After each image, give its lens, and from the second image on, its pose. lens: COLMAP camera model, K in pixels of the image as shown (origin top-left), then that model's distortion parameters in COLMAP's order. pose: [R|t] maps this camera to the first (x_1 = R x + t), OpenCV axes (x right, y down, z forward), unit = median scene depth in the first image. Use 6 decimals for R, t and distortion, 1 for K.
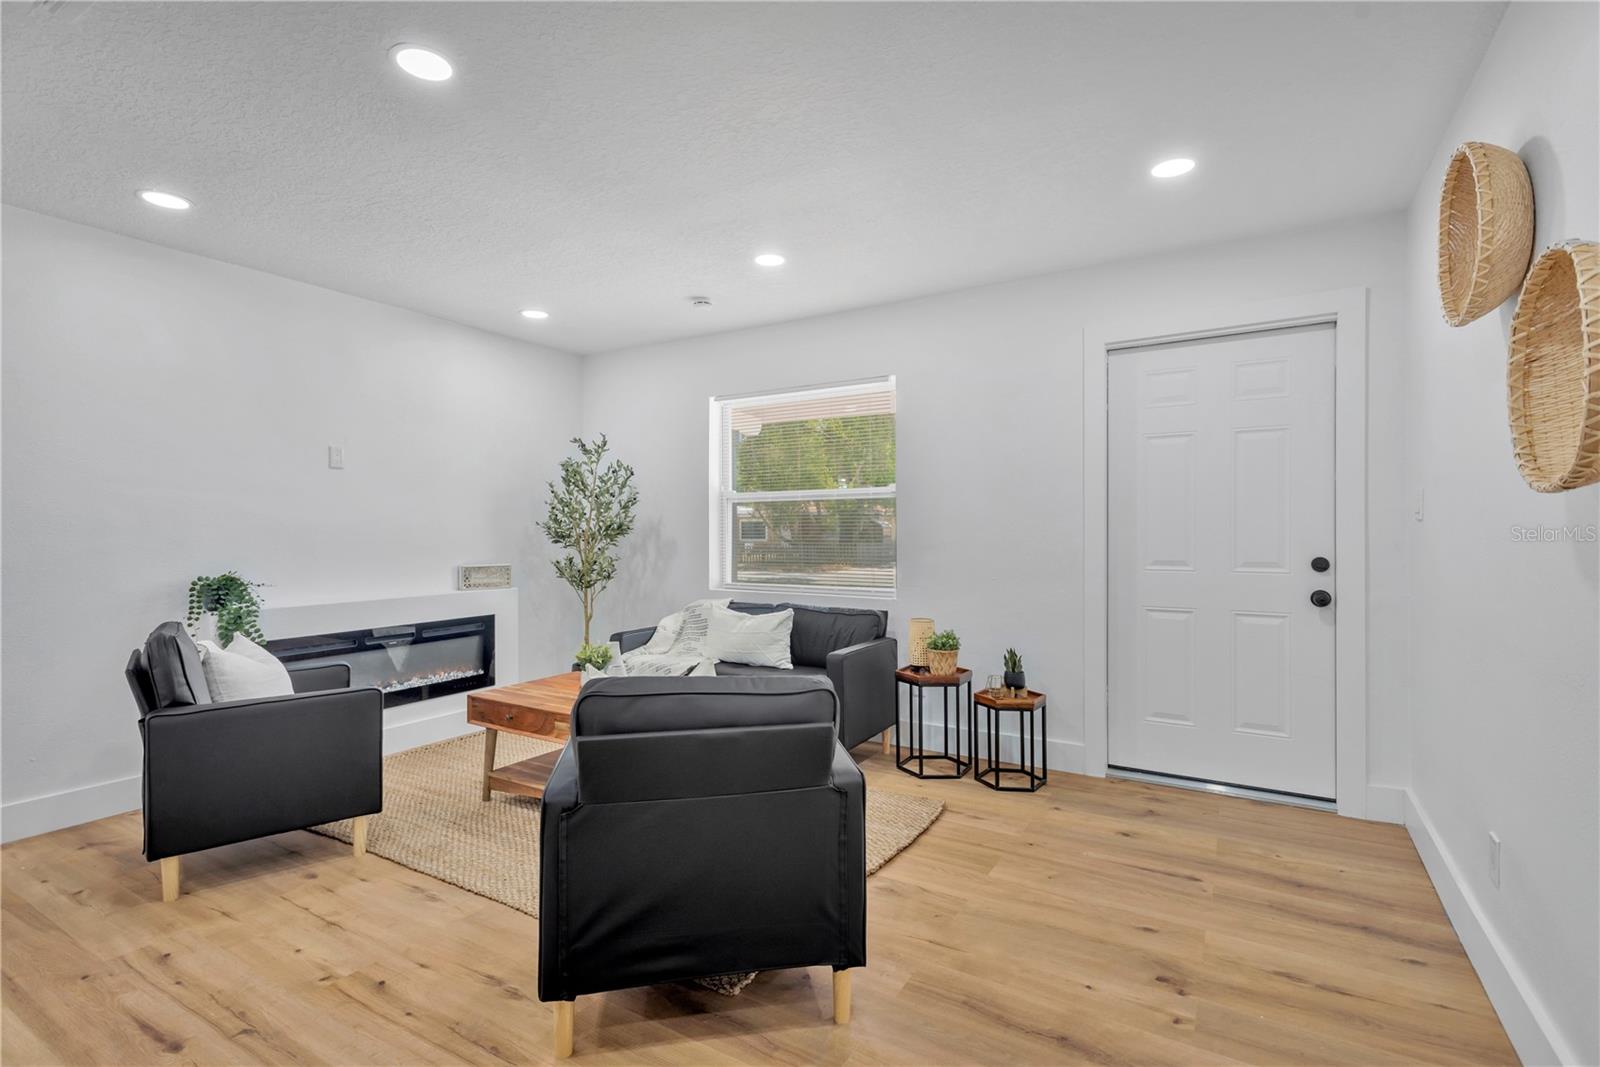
lens RADIAL K [[746.8, 0, 800.0], [0, 746.8, 533.5], [0, 0, 1]] dist [0.009949, -0.001437]
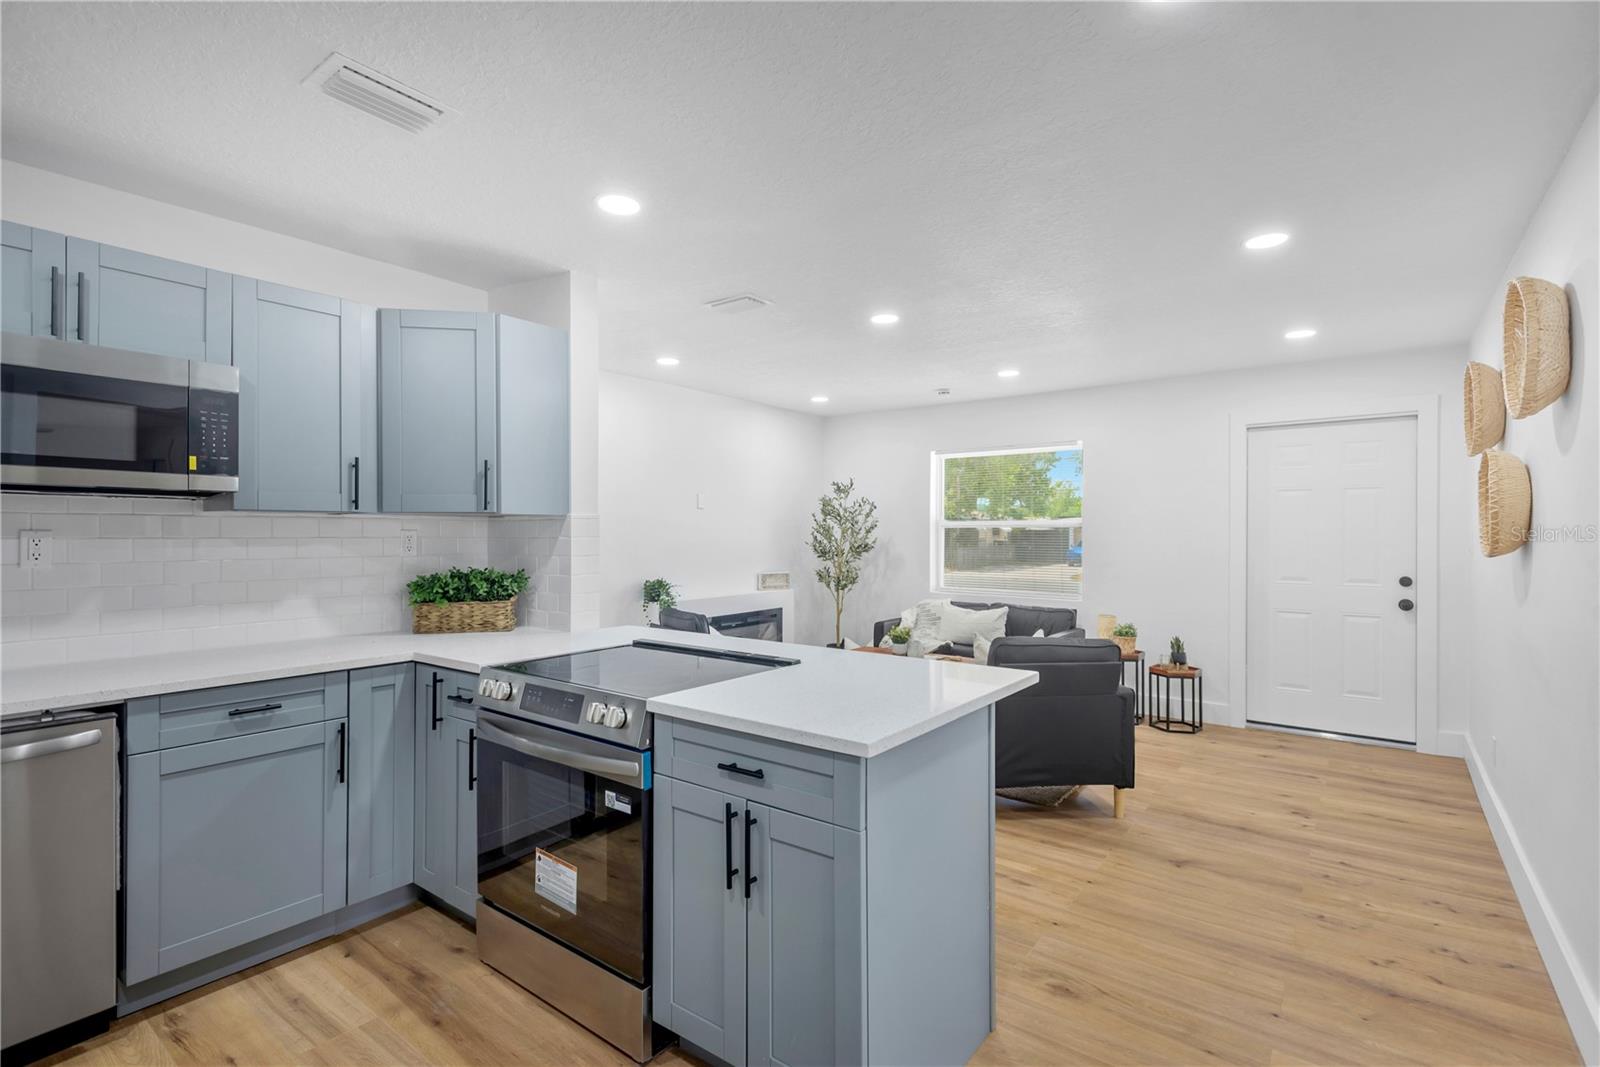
lens RADIAL K [[746.8, 0, 800.0], [0, 746.8, 533.5], [0, 0, 1]] dist [0.009949, -0.001437]
pose [[0.994221, 0.005340, -0.107219, -0.283726], [-0.005512, 0.999984, -0.001303, -0.038763], [0.107210, 0.001886, 0.994235, -0.512374]]
